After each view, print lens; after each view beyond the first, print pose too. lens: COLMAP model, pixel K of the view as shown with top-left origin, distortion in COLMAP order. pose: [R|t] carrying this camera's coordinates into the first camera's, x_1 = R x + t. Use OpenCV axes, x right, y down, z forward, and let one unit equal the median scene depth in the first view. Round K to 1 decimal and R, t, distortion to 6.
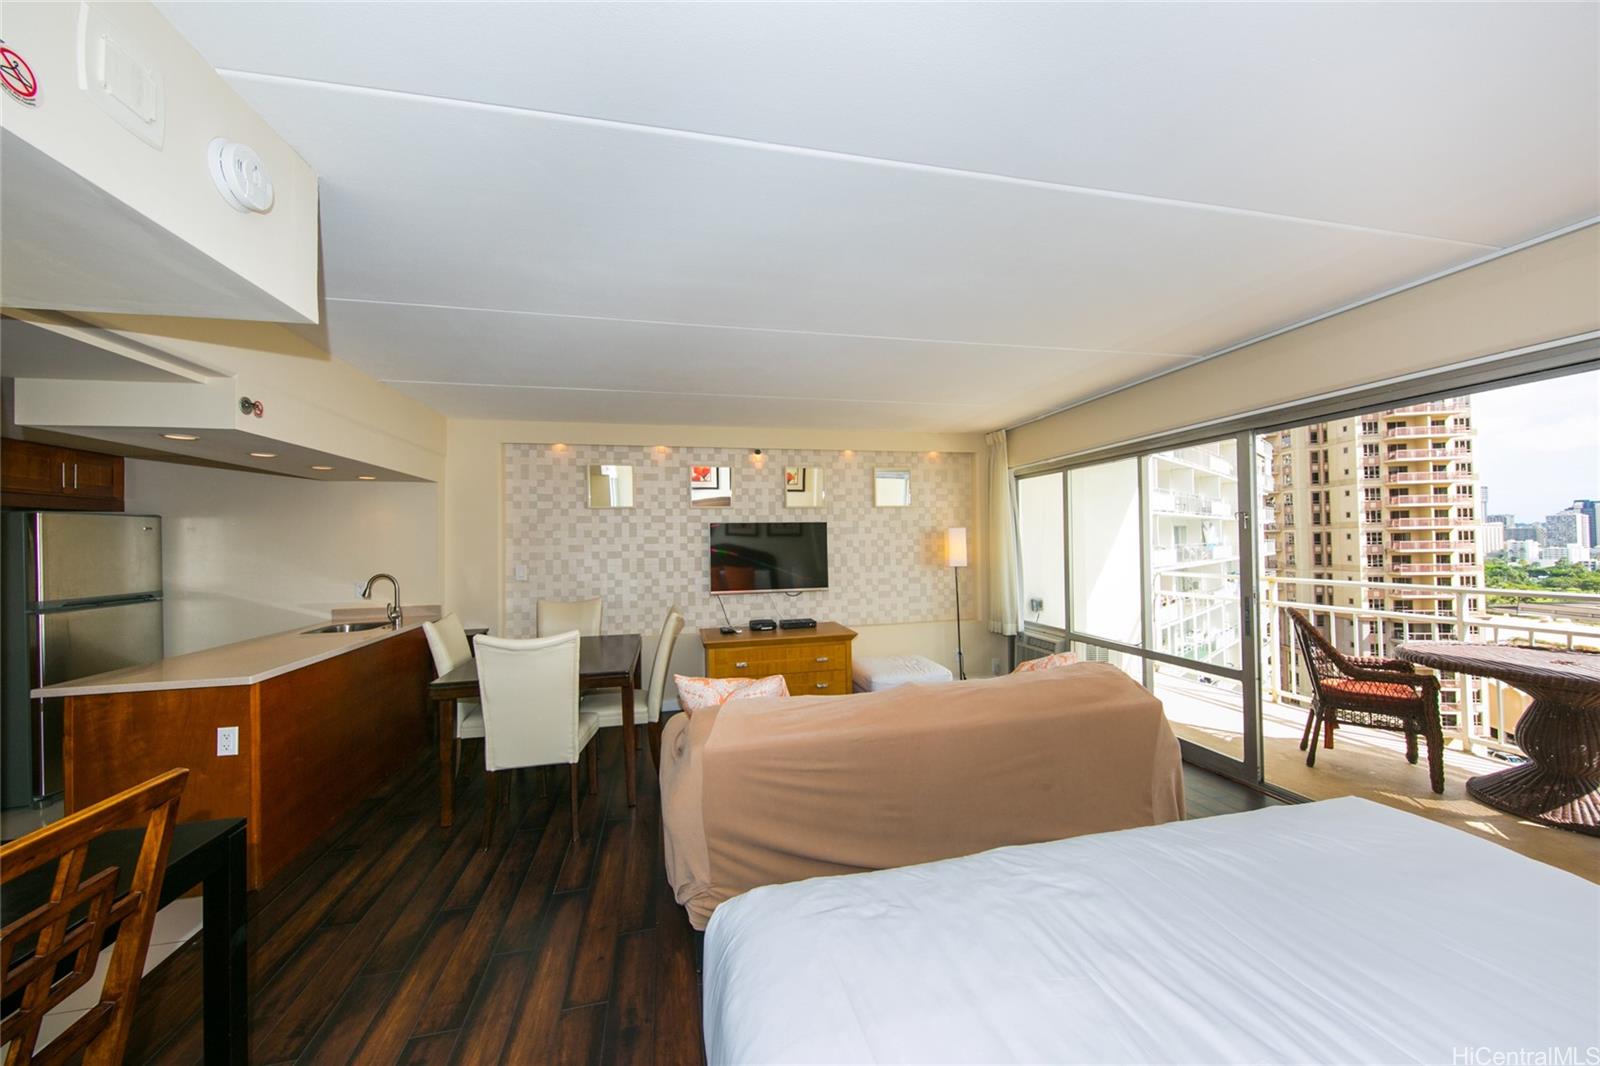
lens RADIAL K [[563.3, 0, 800.5], [0, 563.3, 530.5], [0, 0, 1]] dist [0.009622, -0.003606]
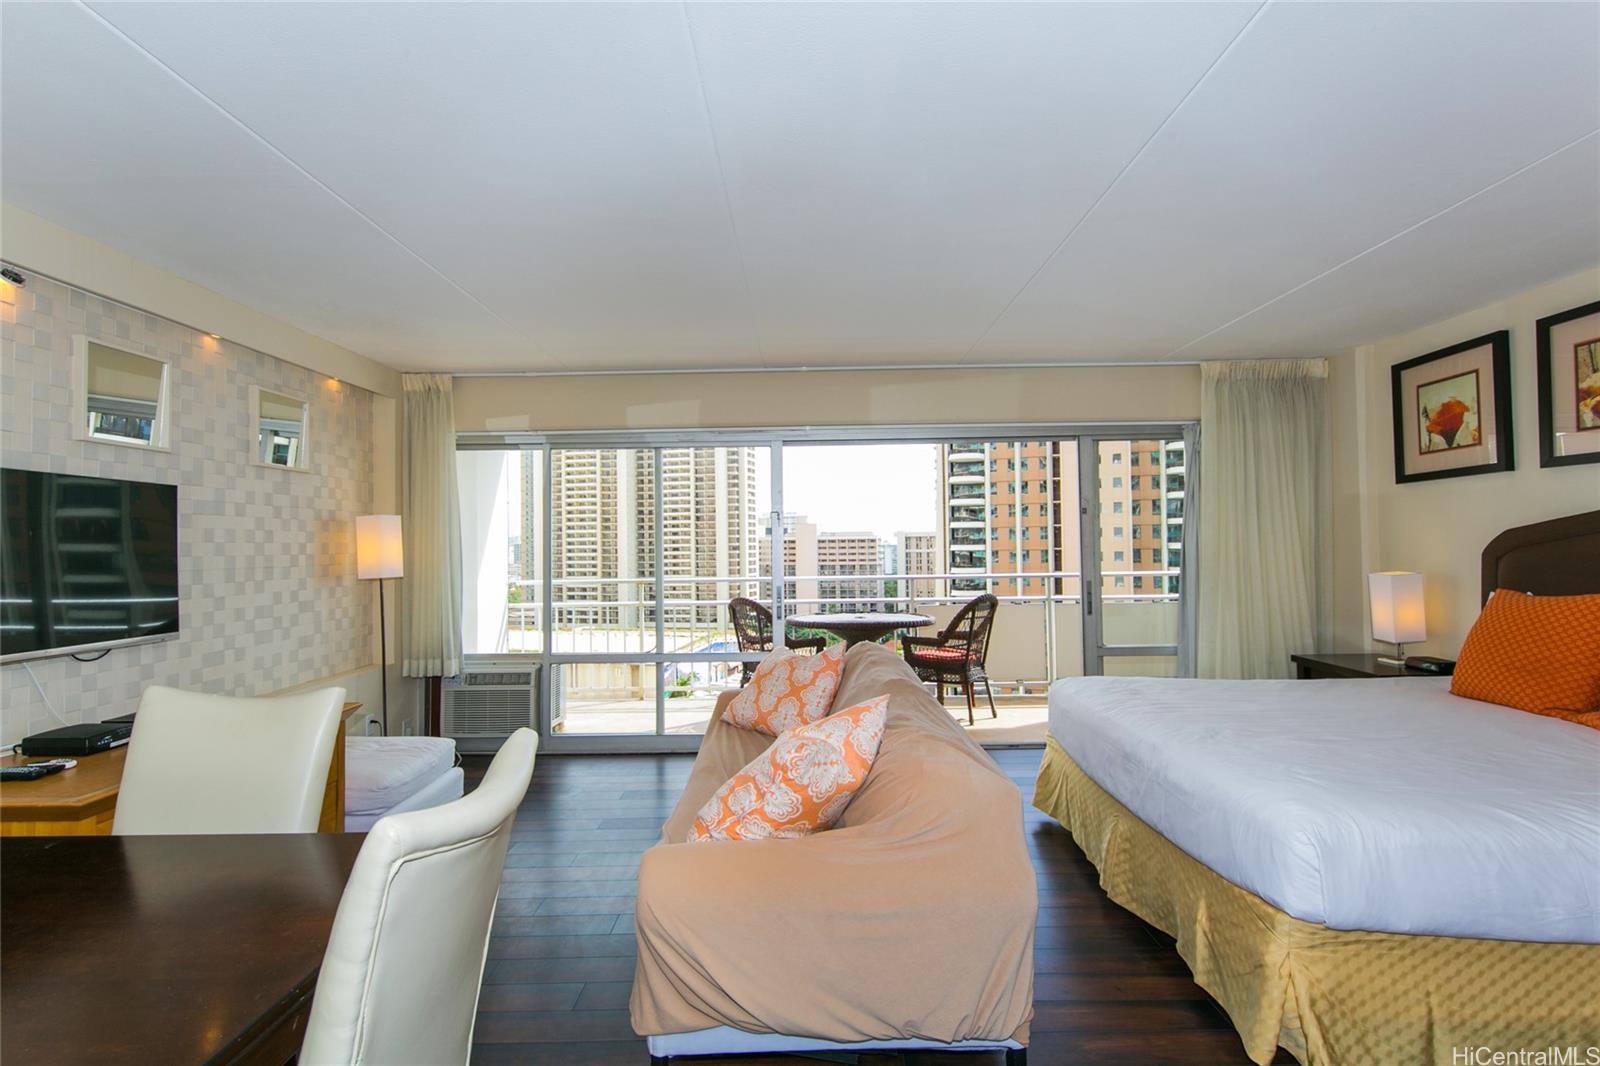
lens RADIAL K [[752.5, 0, 789.2], [0, 752.5, 526.3], [0, 0, 1]] dist [0.010115, -0.003027]
pose [[0.250888, 0.038874, 0.967235, -0.416976], [-0.009908, 0.999244, -0.037590, 0.035494], [-0.967965, -0.000153, 0.251084, 0.384309]]
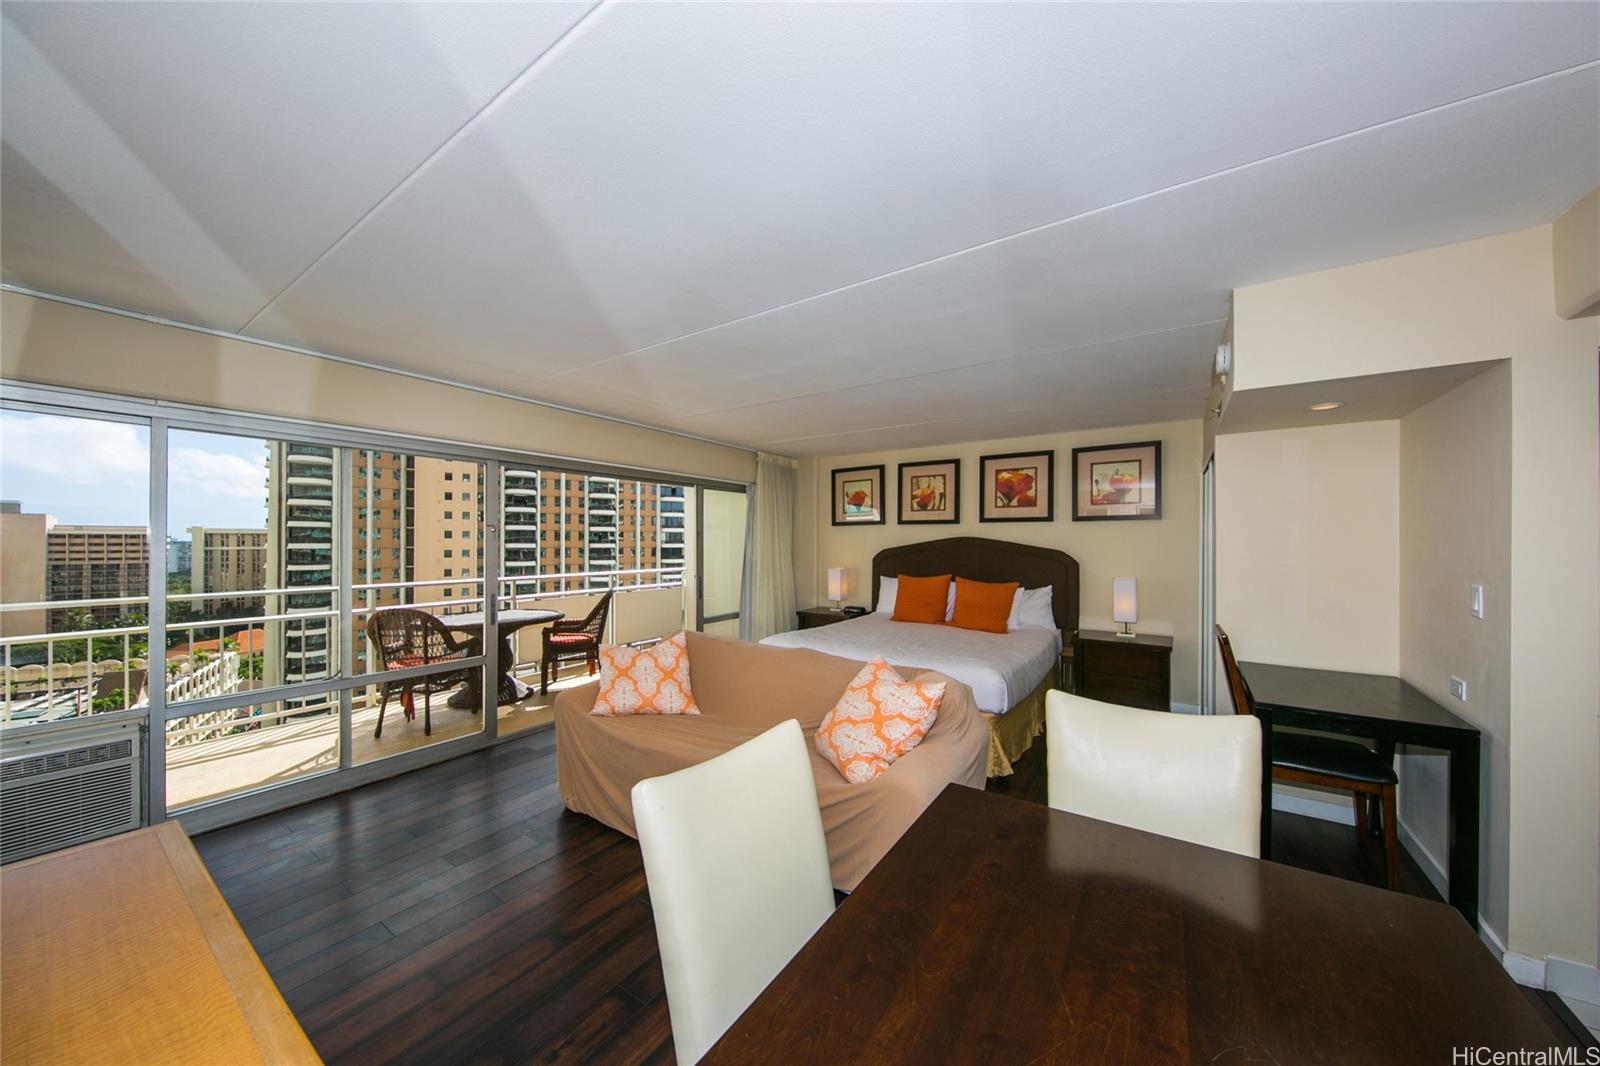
lens RADIAL K [[534.7, 0, 796.9], [0, 534.7, 533.4], [0, 0, 1]] dist [0.002616, -0.002252]
pose [[-0.666053, 0.027692, 0.745390, -0.318991], [-0.004556, 0.999141, -0.041190, 0.019927], [-0.745890, -0.030831, -0.665355, 0.823751]]
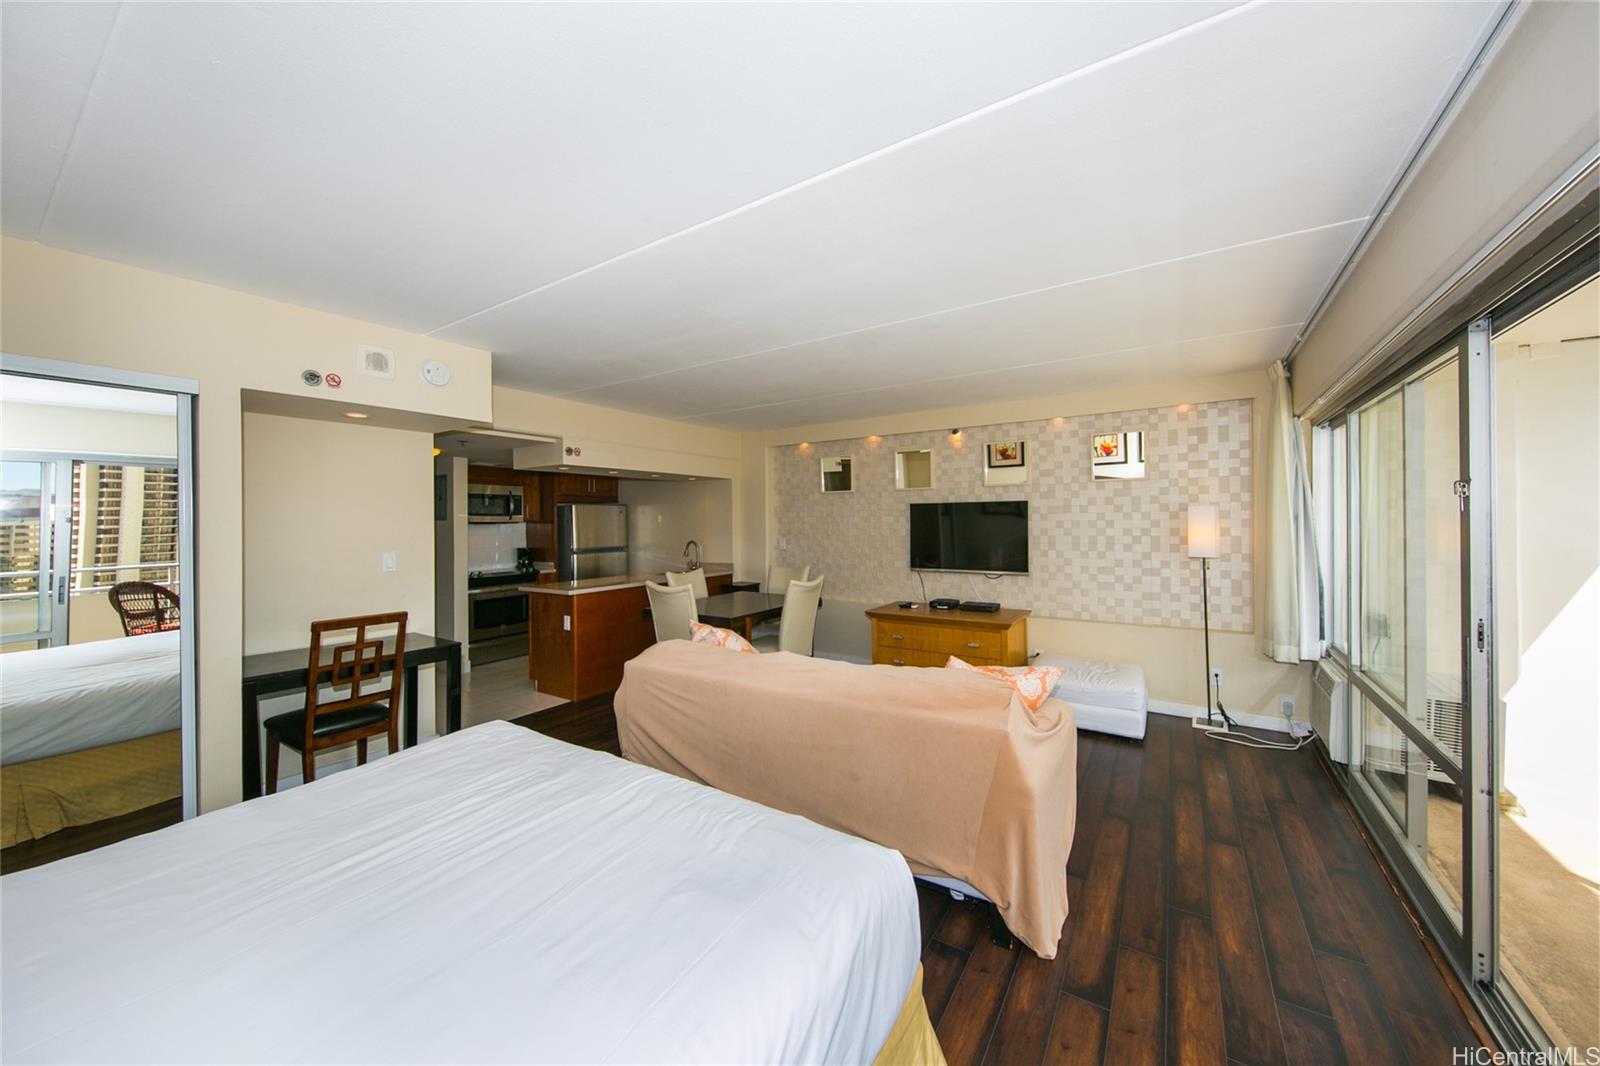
lens RADIAL K [[563.3, 0, 825.6], [0, 563.3, 520.0], [0, 0, 1]] dist [0.009622, -0.003606]
pose [[0.700343, 0.007943, -0.713763, 0.475343], [0.011609, 0.999679, 0.022515, -0.008062], [0.713712, -0.024054, 0.700026, 0.129276]]
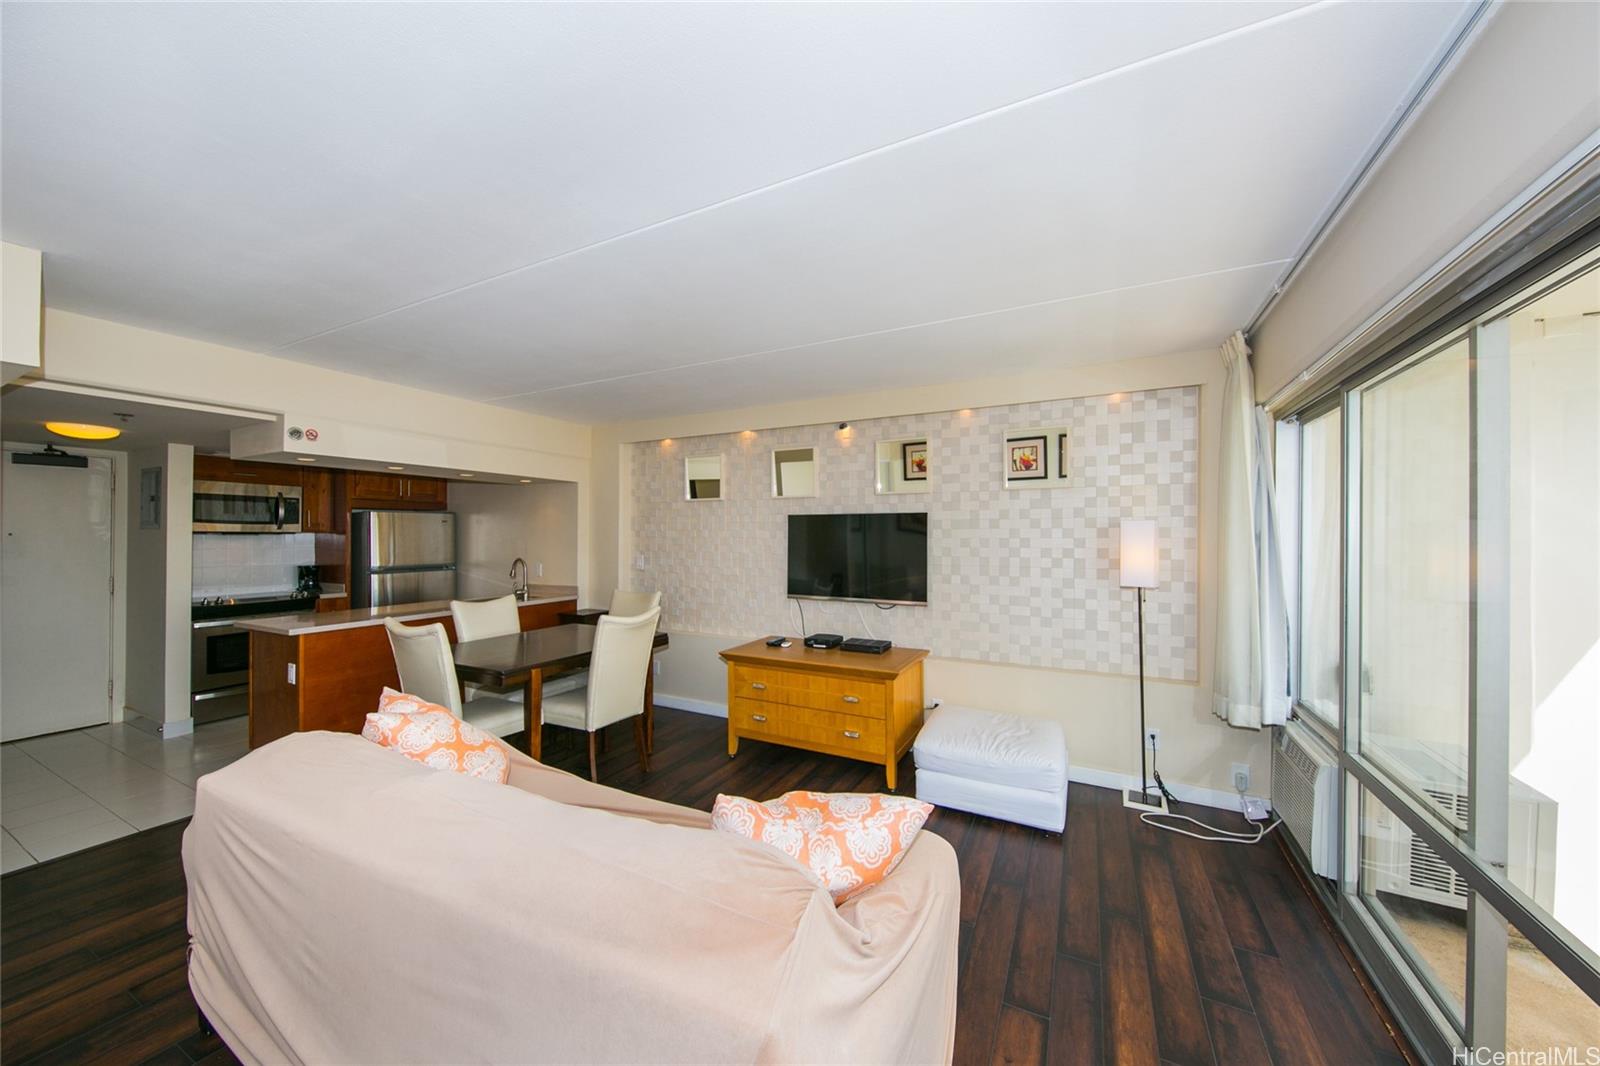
lens RADIAL K [[563.3, 0, 806.7], [0, 563.3, 534.9], [0, 0, 1]] dist [0.009622, -0.003606]
pose [[0.761039, 0.015993, -0.648509, 0.406296], [-0.001083, 0.999726, 0.023383, -0.002903], [0.648705, -0.017093, 0.760848, 0.349095]]
